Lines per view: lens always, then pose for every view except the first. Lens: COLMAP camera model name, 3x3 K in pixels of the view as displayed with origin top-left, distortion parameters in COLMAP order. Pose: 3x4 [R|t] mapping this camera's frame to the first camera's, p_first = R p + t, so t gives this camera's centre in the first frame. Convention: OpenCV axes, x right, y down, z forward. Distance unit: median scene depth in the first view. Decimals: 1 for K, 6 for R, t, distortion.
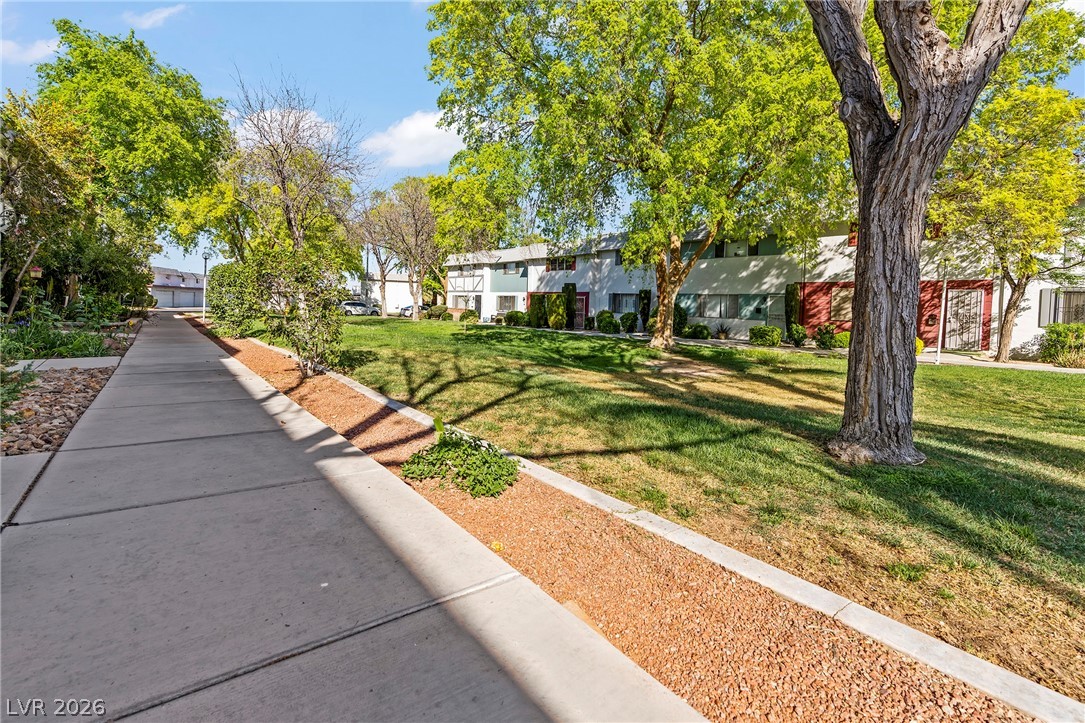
lens RADIAL K [[499.9, 0, 540.1], [0, 499.9, 321.2], [0, 0, 1]] dist [-0.000212, -0.000160]
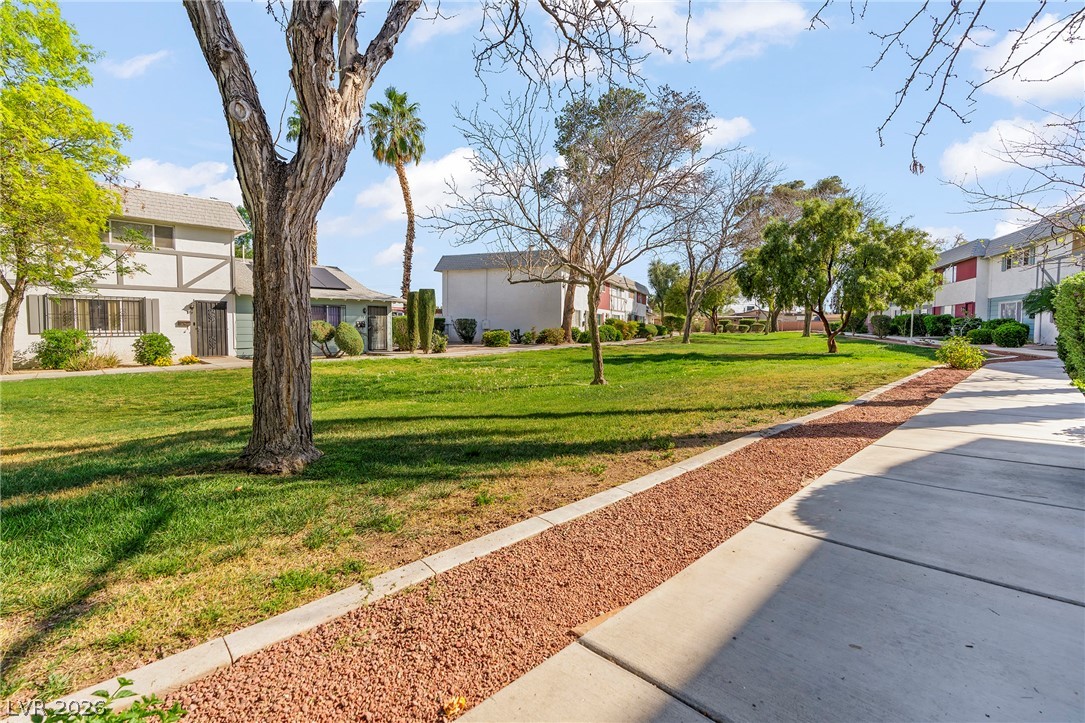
lens RADIAL K [[493.8, 0, 542.7], [0, 493.8, 350.9], [0, 0, 1]] dist [0.002057, 0.000328]
pose [[-0.136503, -0.073581, 0.987903, -0.453067], [0.022439, 0.996752, 0.077341, -0.035948], [-0.990385, 0.032725, -0.134409, 0.626309]]
